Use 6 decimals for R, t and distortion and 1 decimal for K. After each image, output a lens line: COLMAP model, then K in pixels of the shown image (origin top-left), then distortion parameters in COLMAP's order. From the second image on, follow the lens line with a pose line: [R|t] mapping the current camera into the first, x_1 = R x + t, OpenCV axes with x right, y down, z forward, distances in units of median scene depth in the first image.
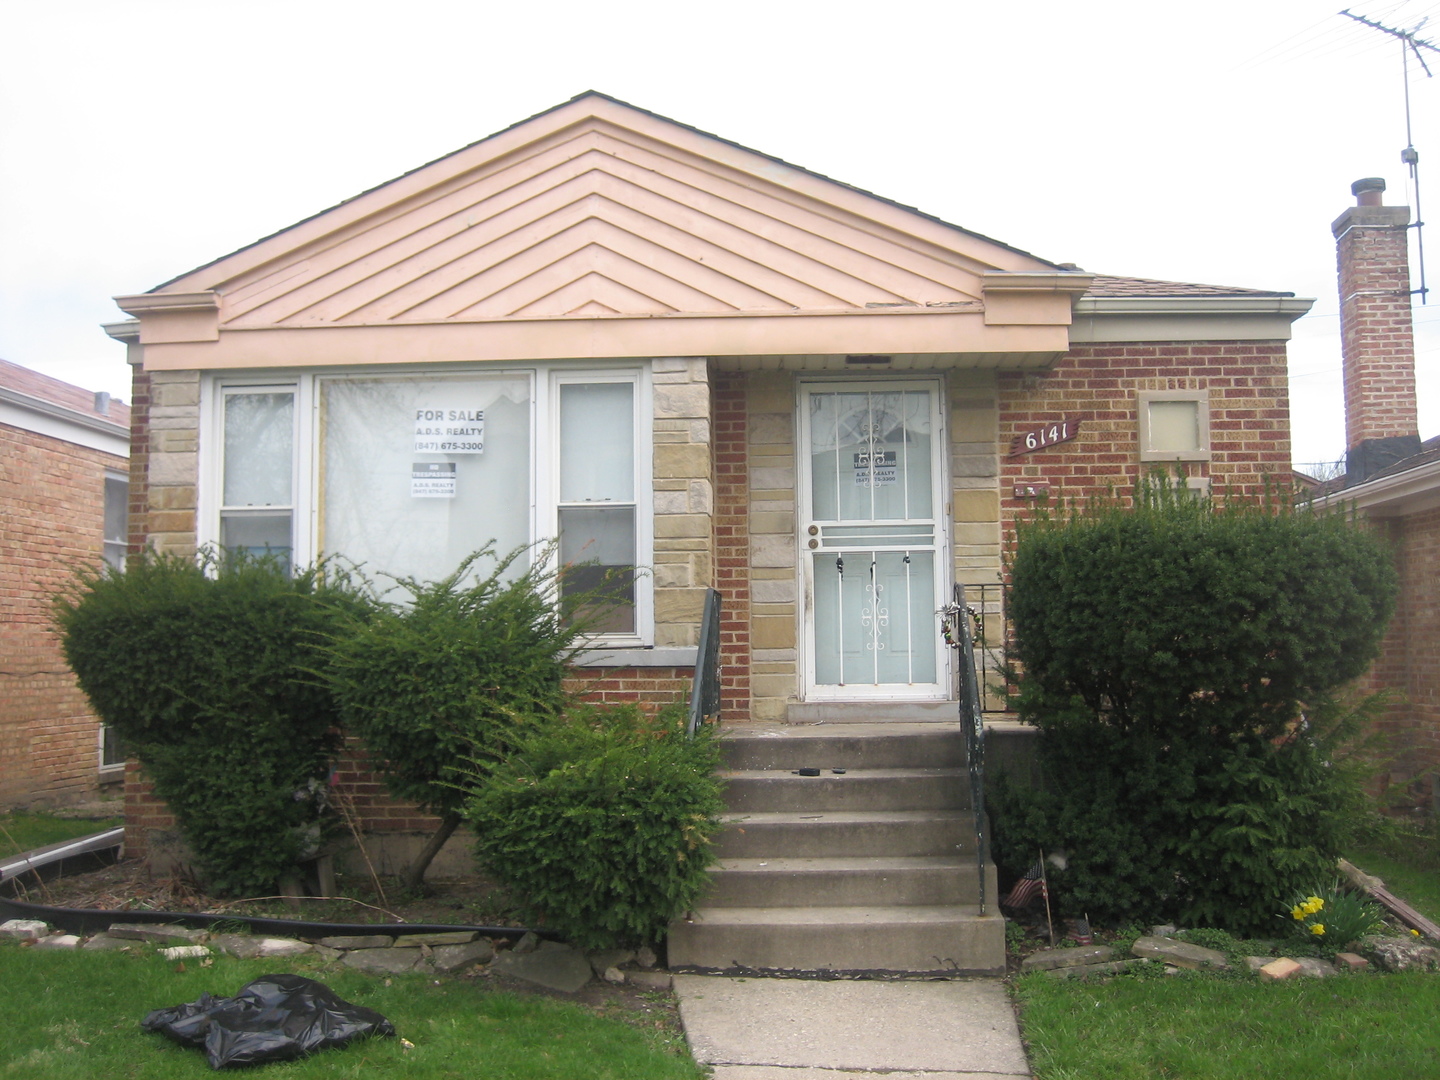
lens RADIAL K [[1503.3, 0, 720.0], [0, 1503.3, 540.0], [0, 0, 1]] dist [-0.152710, 0.183113]
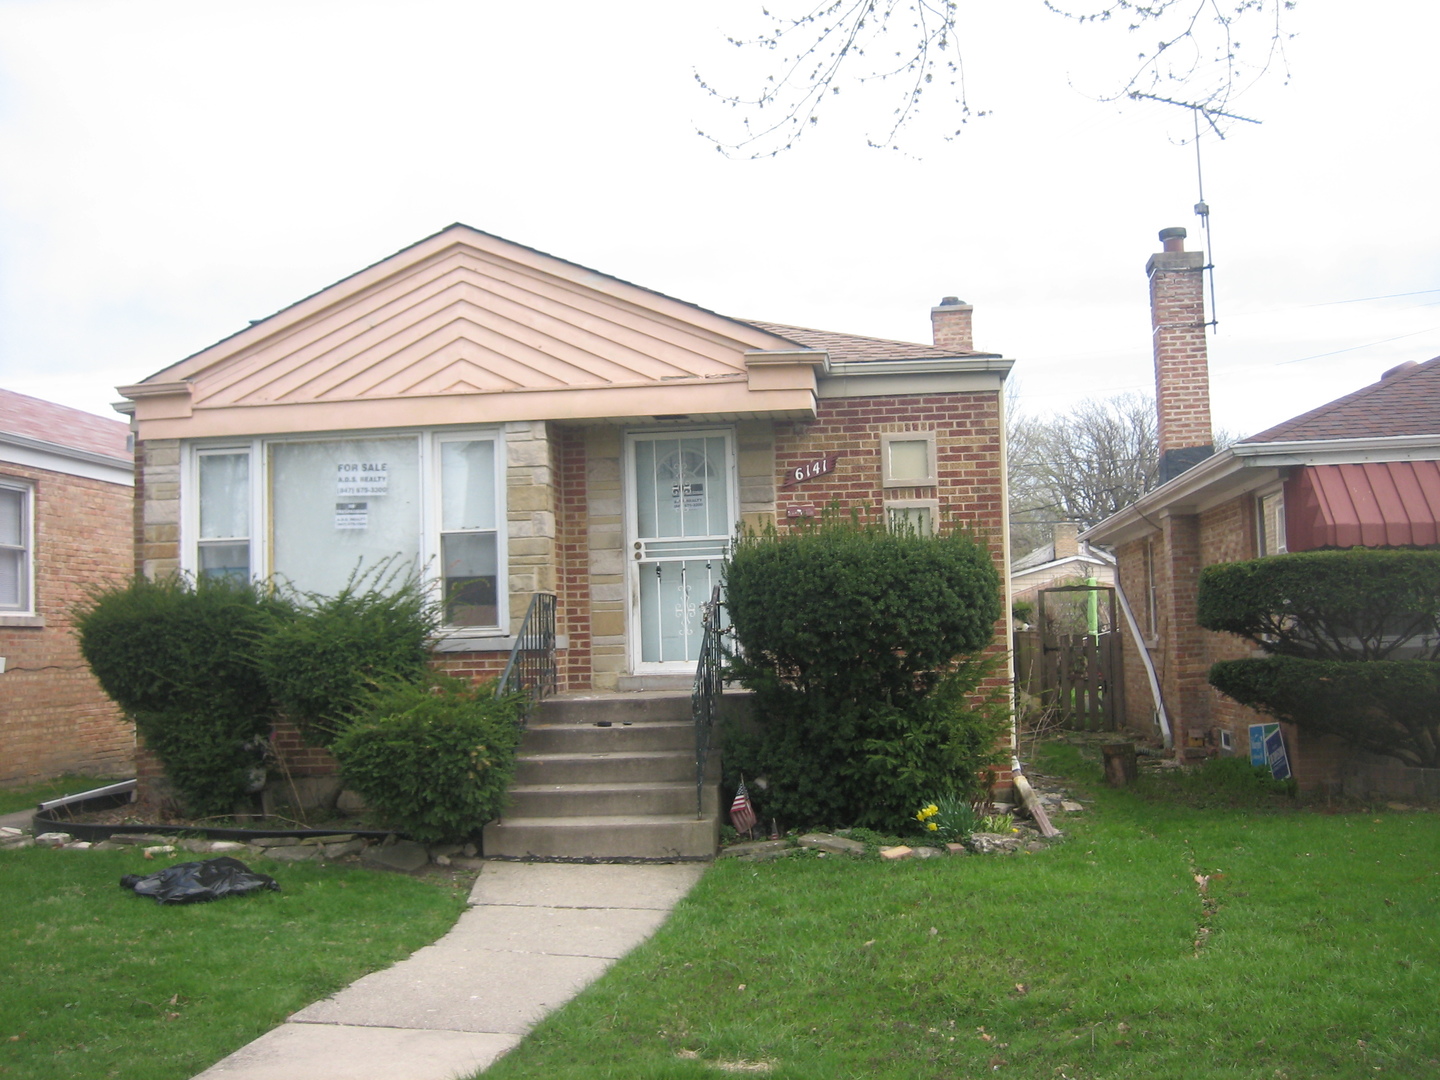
lens RADIAL K [[1503.3, 0, 720.0], [0, 1503.3, 540.0], [0, 0, 1]] dist [-0.152710, 0.183113]
pose [[0.998669, -0.023265, -0.046034, 0.208072], [0.023658, 0.999688, 0.008012, -0.021622], [0.045833, -0.009090, 0.998908, -0.339631]]
